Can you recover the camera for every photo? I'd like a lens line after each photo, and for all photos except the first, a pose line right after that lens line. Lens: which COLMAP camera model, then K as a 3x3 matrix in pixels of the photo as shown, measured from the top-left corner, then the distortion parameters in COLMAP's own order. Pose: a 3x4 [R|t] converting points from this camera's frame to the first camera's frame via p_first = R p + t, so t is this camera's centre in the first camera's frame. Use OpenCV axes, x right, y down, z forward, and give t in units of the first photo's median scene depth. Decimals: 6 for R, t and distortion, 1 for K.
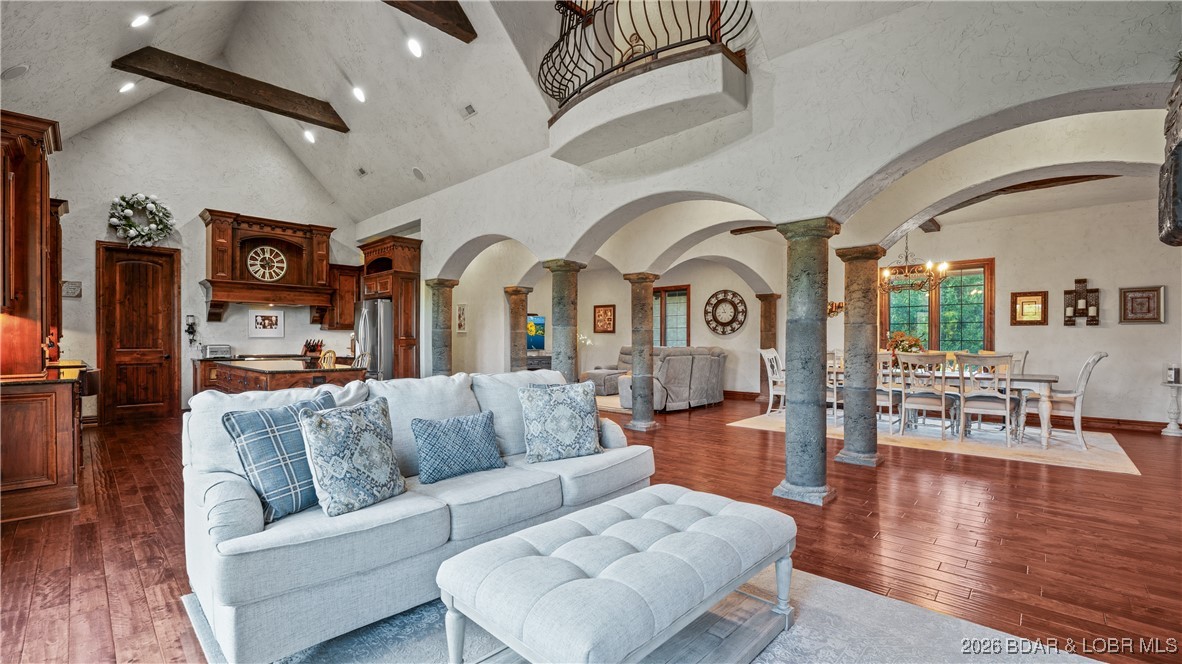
lens RADIAL K [[486.9, 0, 580.8], [0, 486.9, 343.1], [0, 0, 1]] dist [-0.025230, 0.001709]
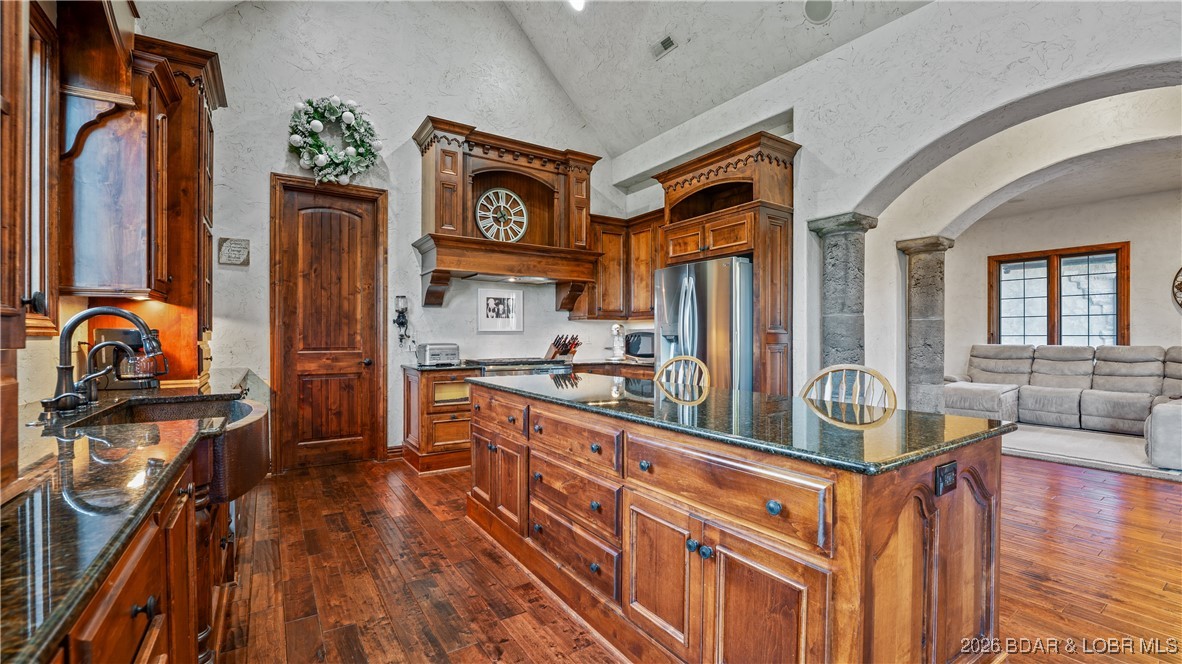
lens RADIAL K [[486.9, 0, 593.3], [0, 486.9, 334.6], [0, 0, 1]] dist [-0.025230, 0.001709]
pose [[0.975843, -0.002029, -0.218462, -0.426180], [0.000081, 0.999960, -0.008924, -0.002414], [0.218471, 0.008691, 0.975805, 0.433178]]
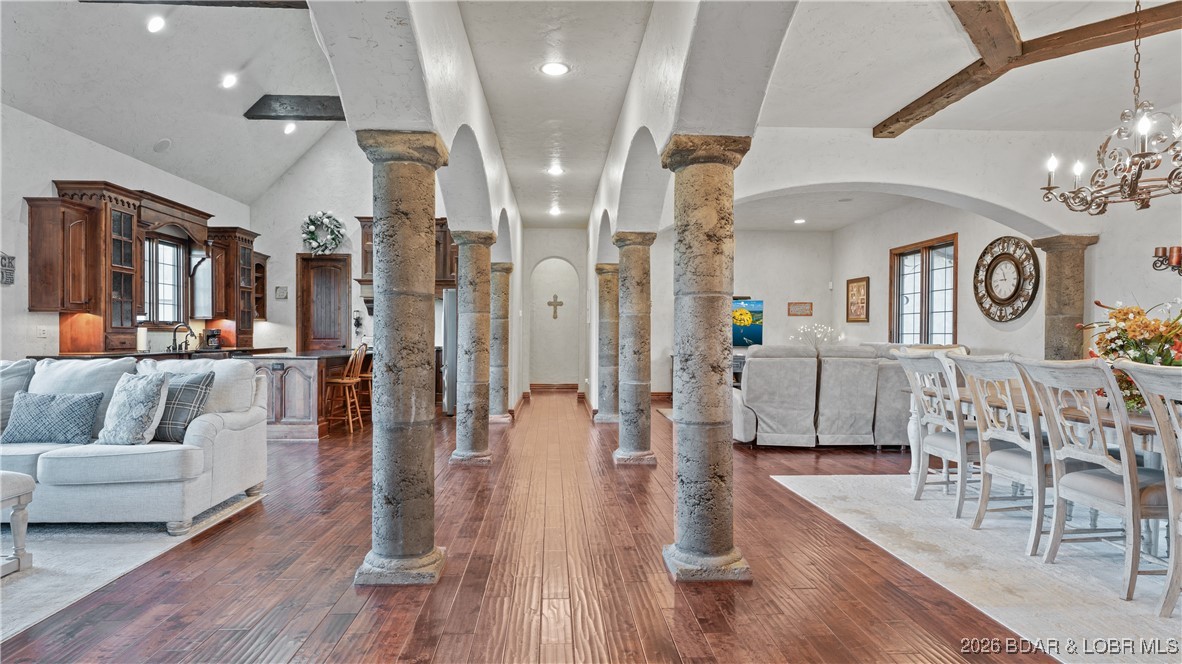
lens RADIAL K [[623.7, 0, 580.8], [0, 623.7, 335.2], [0, 0, 1]] dist [0.012918, -0.000242]
pose [[0.726036, 0.002038, -0.687653, 0.596945], [-0.006913, 0.999967, -0.004335, 0.003394], [0.687622, 0.007901, 0.726026, 0.276514]]
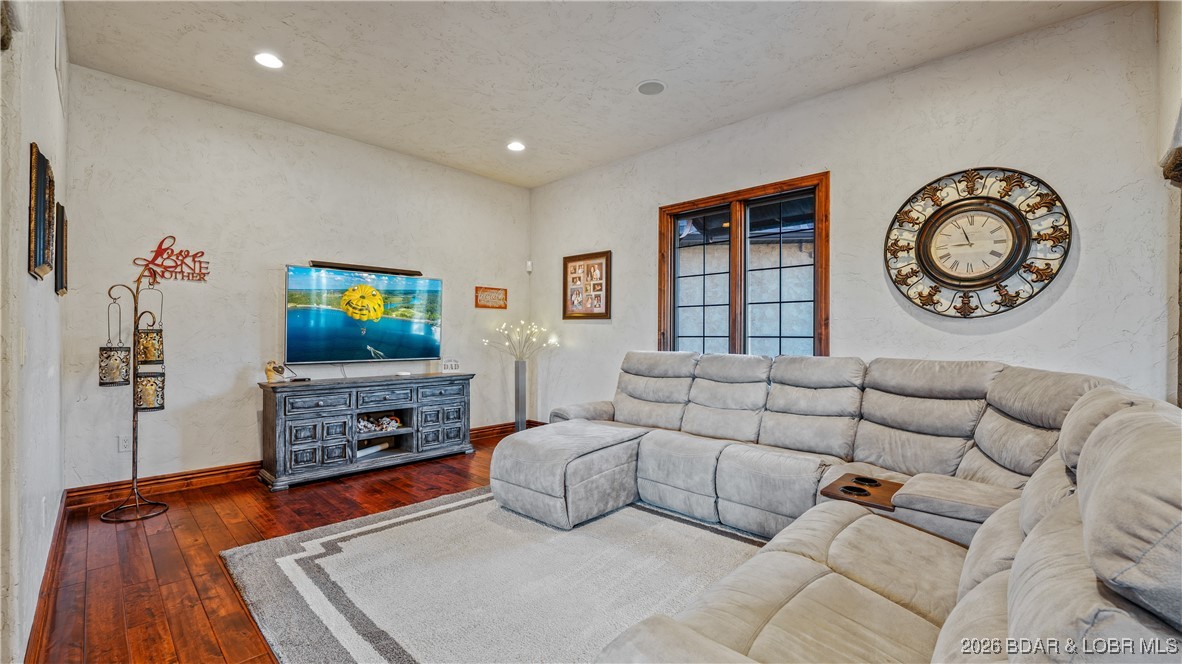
lens RADIAL K [[486.9, 0, 591.4], [0, 486.9, 335.3], [0, 0, 1]] dist [-0.025230, 0.001709]
pose [[0.999954, -0.001114, 0.009567, 0.084154], [0.001143, 0.999995, -0.003100, -0.008792], [-0.009564, 0.003111, 0.999949, 0.981356]]
